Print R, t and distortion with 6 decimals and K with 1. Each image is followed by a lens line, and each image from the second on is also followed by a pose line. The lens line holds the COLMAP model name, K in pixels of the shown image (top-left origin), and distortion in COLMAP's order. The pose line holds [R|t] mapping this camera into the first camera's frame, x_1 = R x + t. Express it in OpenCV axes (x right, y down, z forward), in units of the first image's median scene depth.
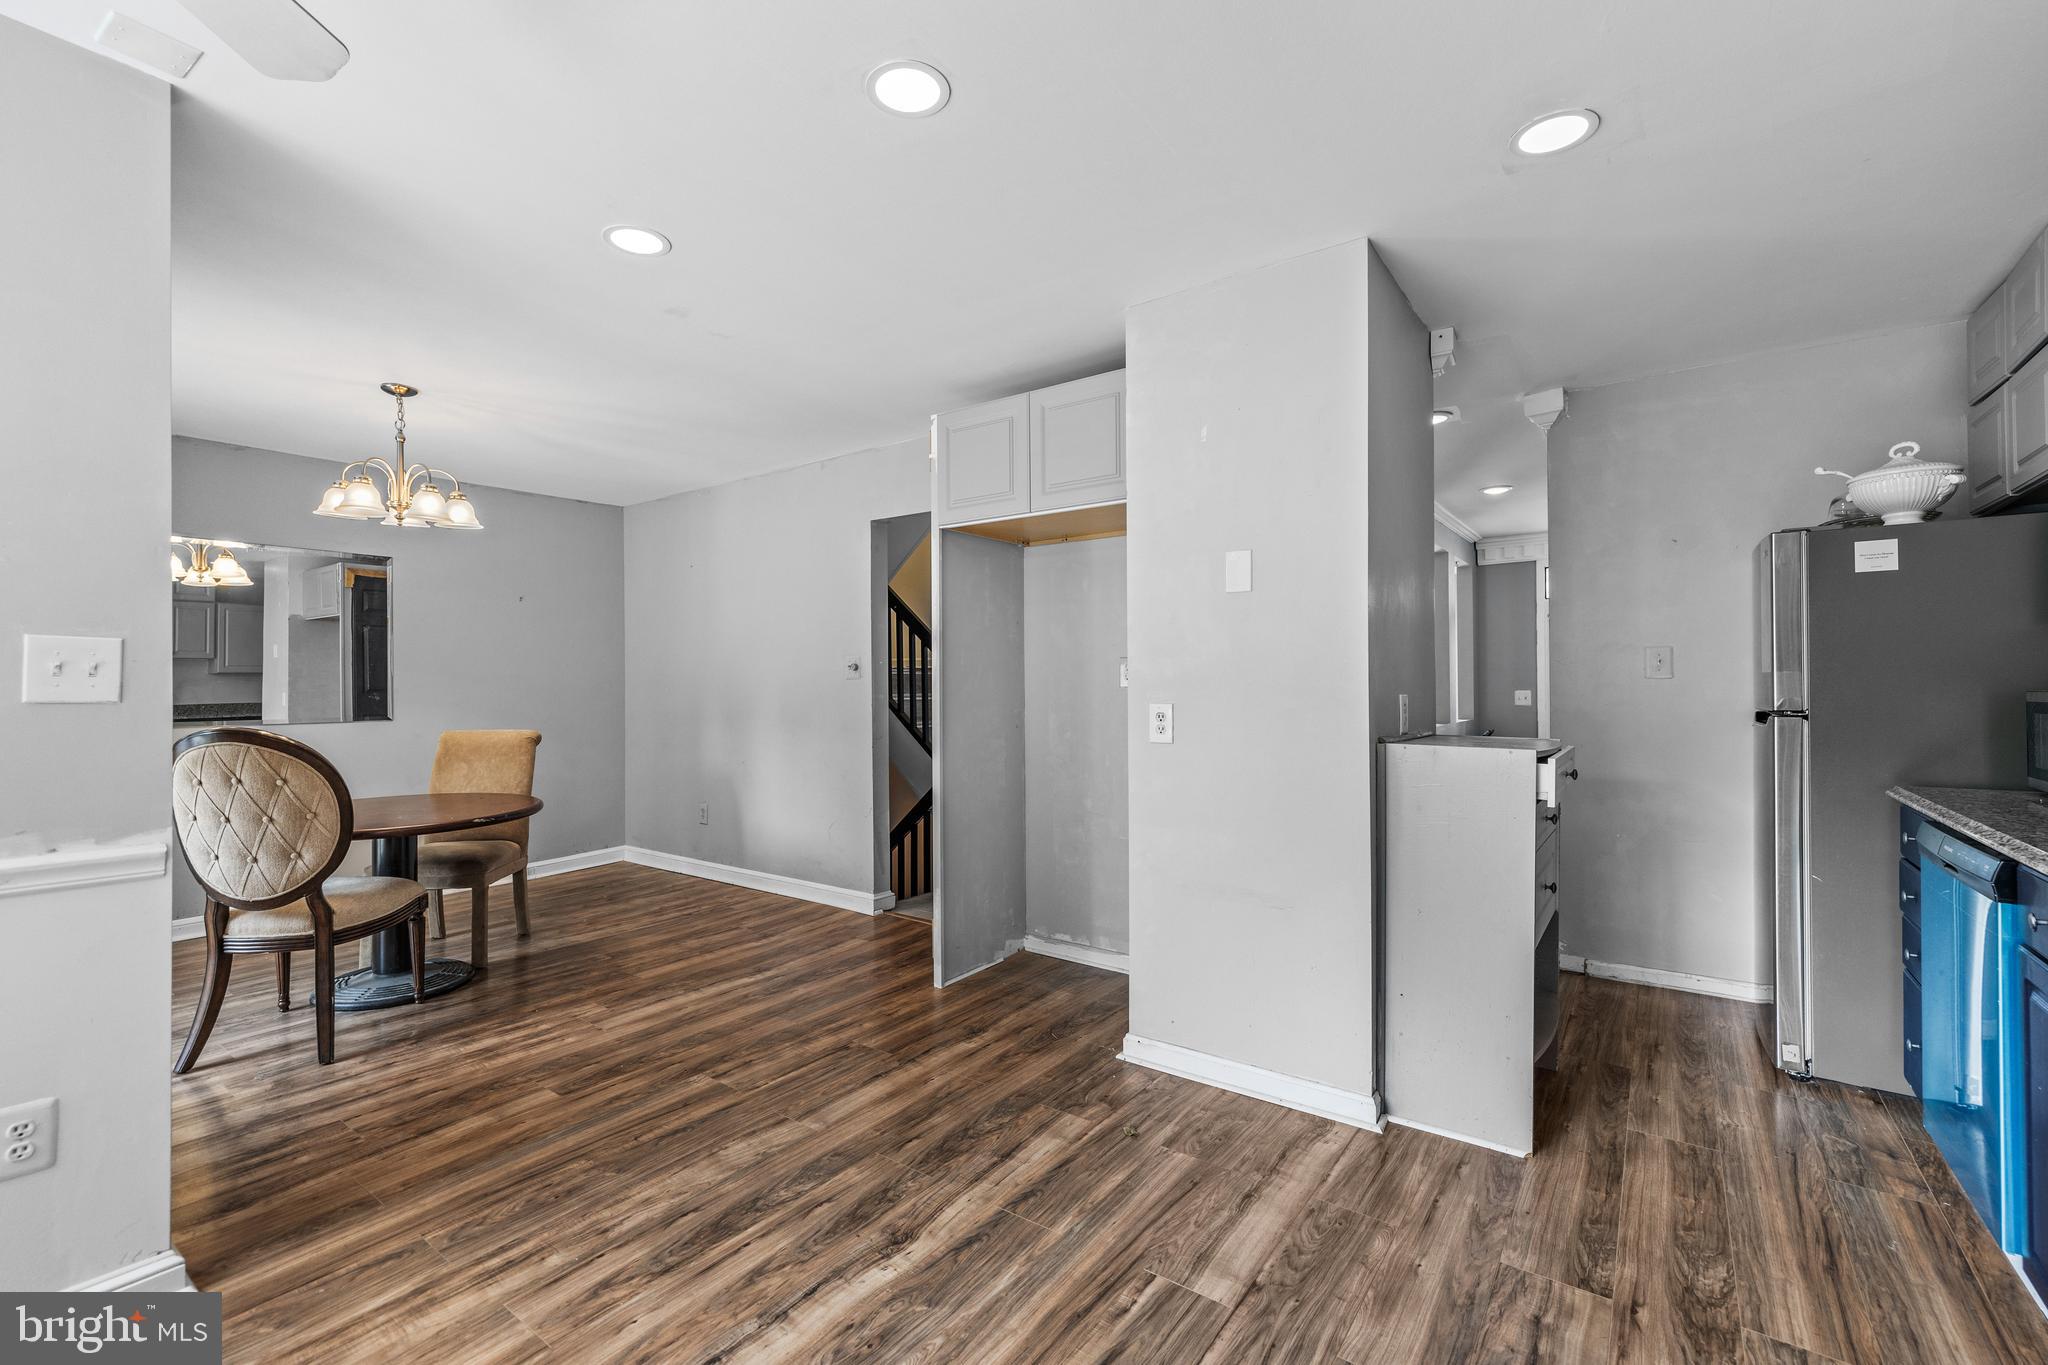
lens RADIAL K [[869.6, 0, 1006.2], [0, 869.6, 680.1], [0, 0, 1]] dist [-0.001423, -0.000121]
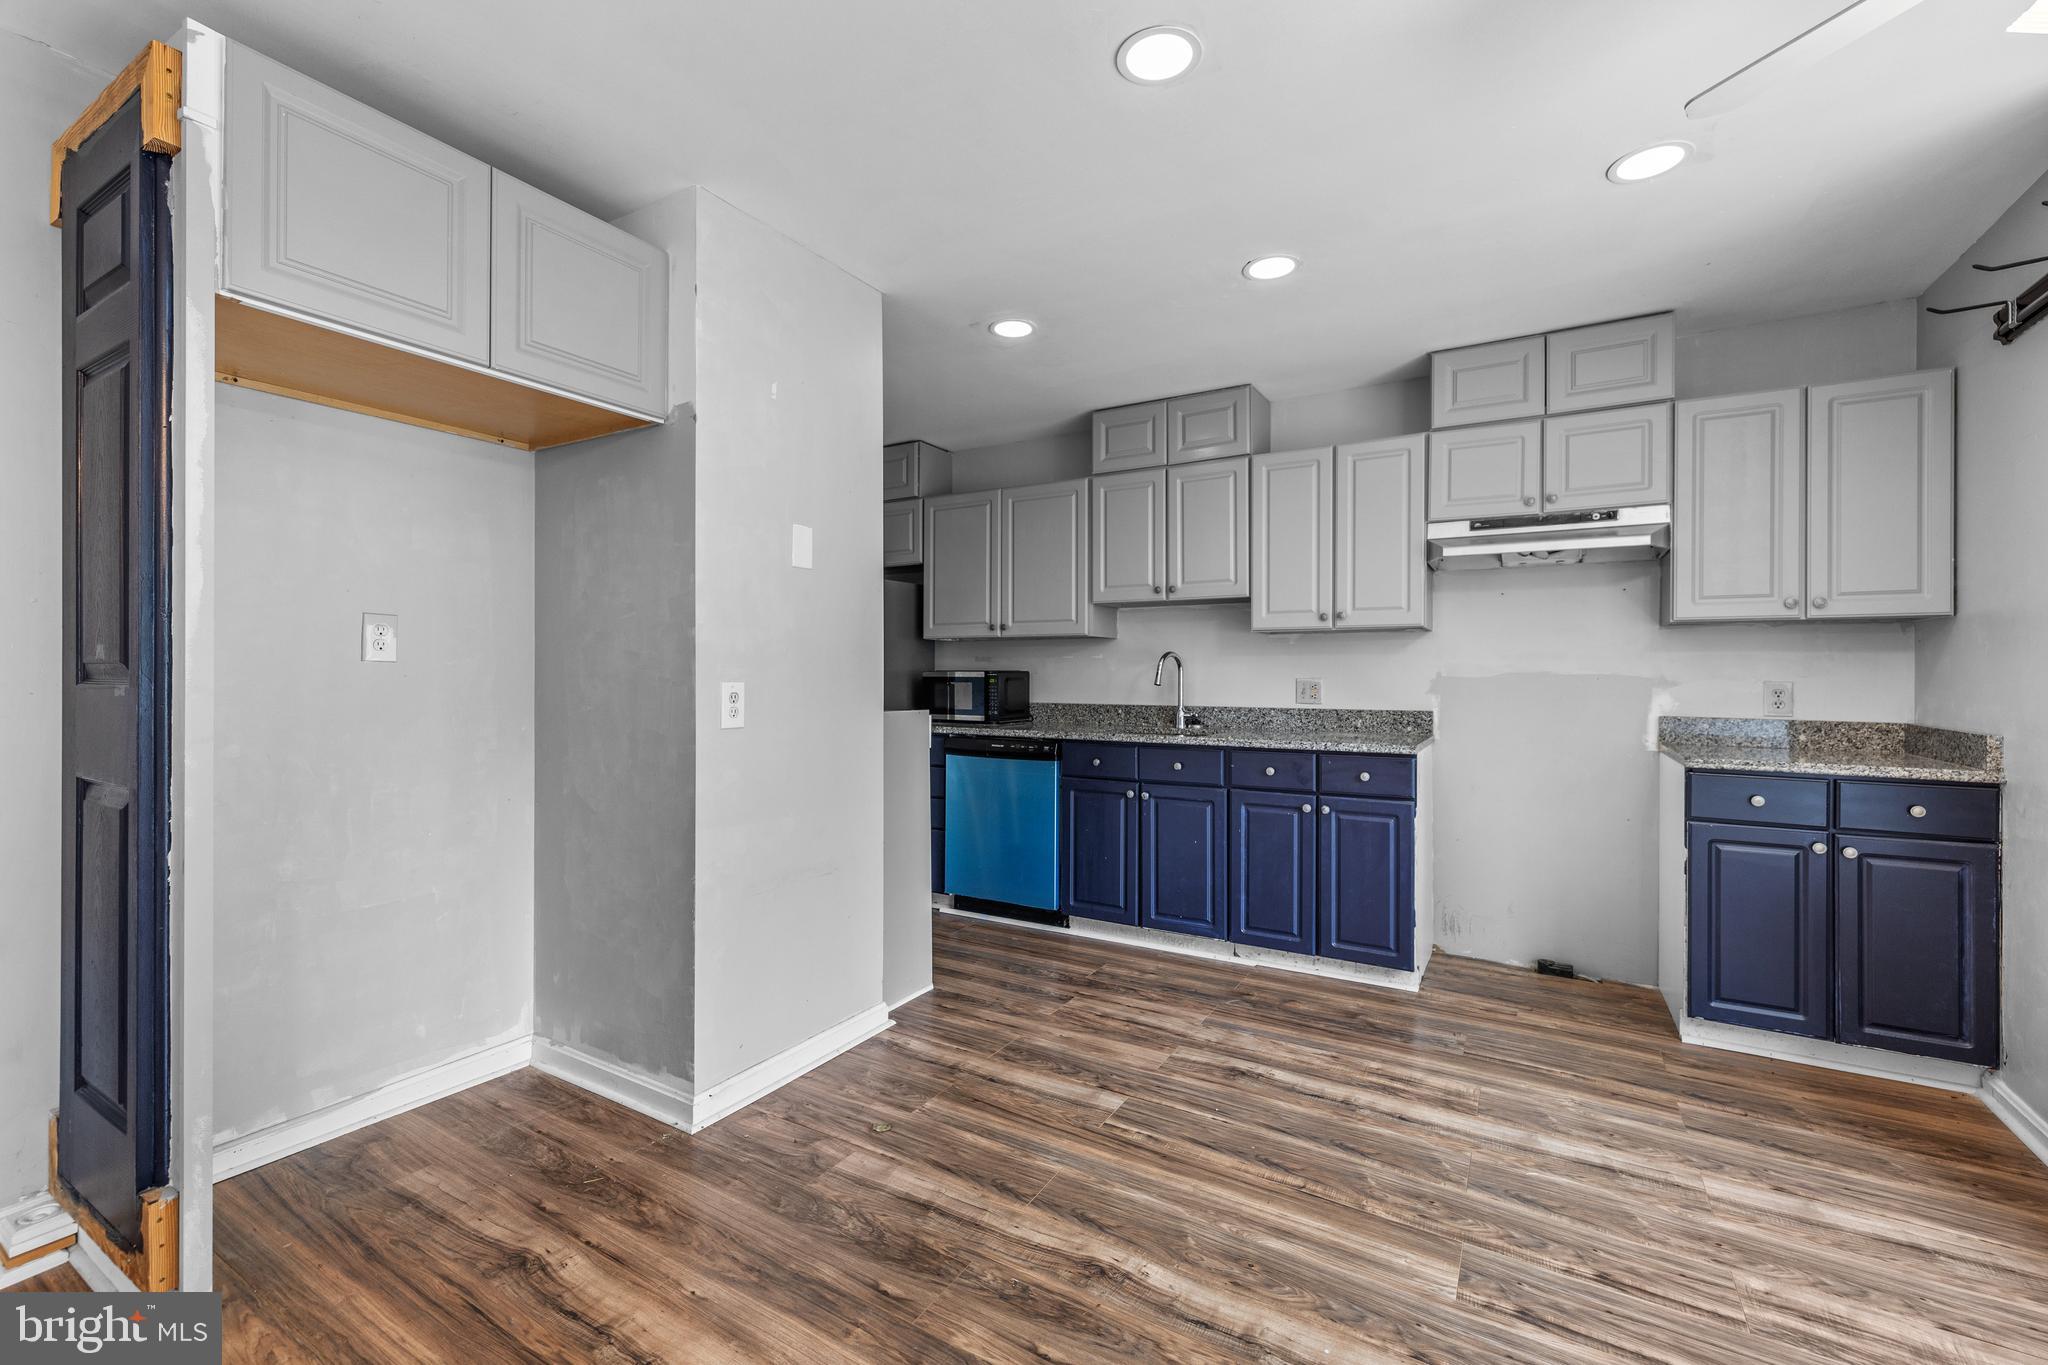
lens RADIAL K [[869.6, 0, 1004.5], [0, 869.6, 675.0], [0, 0, 1]] dist [-0.001423, -0.000121]
pose [[-0.091045, 0.000252, 0.995847, -0.979659], [-0.009065, 0.999958, -0.001082, 0.026107], [-0.995805, -0.009126, -0.091039, 1.143160]]
